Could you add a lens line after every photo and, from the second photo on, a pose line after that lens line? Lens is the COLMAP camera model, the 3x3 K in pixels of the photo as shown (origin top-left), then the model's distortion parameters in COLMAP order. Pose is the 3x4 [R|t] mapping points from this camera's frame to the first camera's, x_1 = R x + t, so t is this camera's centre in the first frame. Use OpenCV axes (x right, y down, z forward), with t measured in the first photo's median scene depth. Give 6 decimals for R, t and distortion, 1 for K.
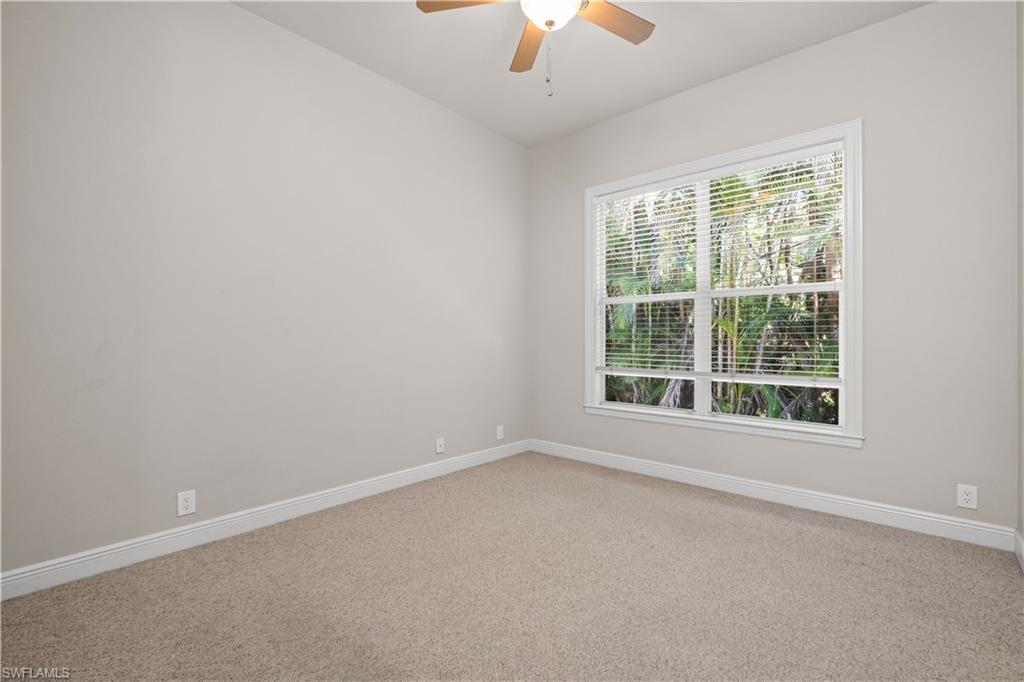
lens RADIAL K [[464.9, 0, 512.0], [0, 464.9, 341.0], [0, 0, 1]] dist [-0.001184, -0.000071]
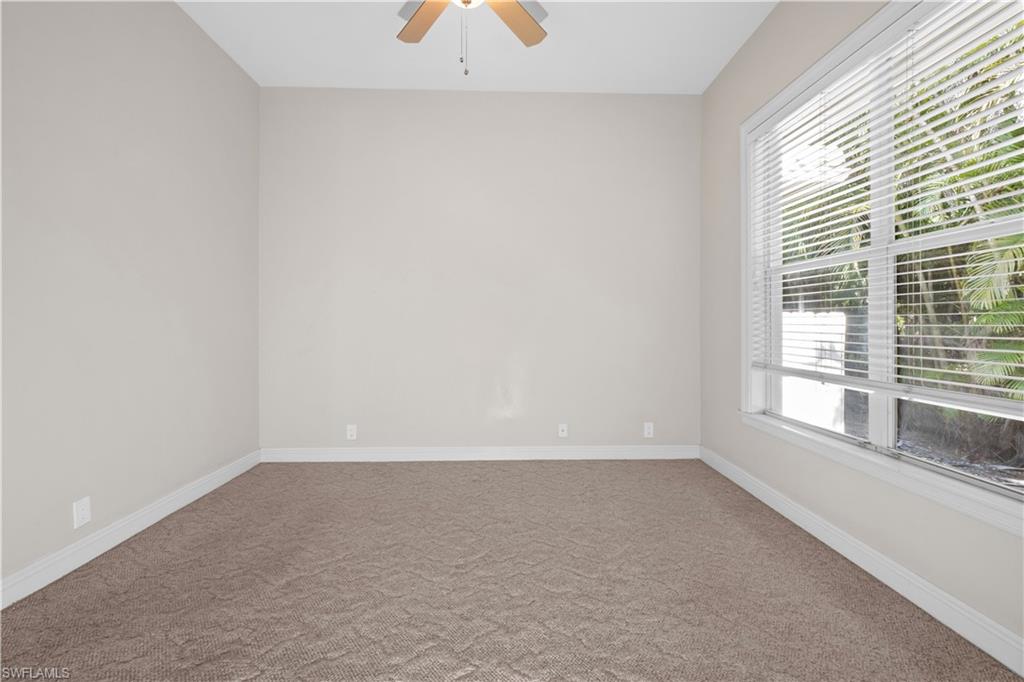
lens RADIAL K [[470.4, 0, 511.7], [0, 470.4, 325.9], [0, 0, 1]] dist [0.000628, 0.000071]
pose [[0.690006, 0.010023, -0.723735, 0.757900], [-0.008718, 0.999947, 0.005536, -0.005401], [0.723751, 0.002490, 0.690056, 0.341257]]
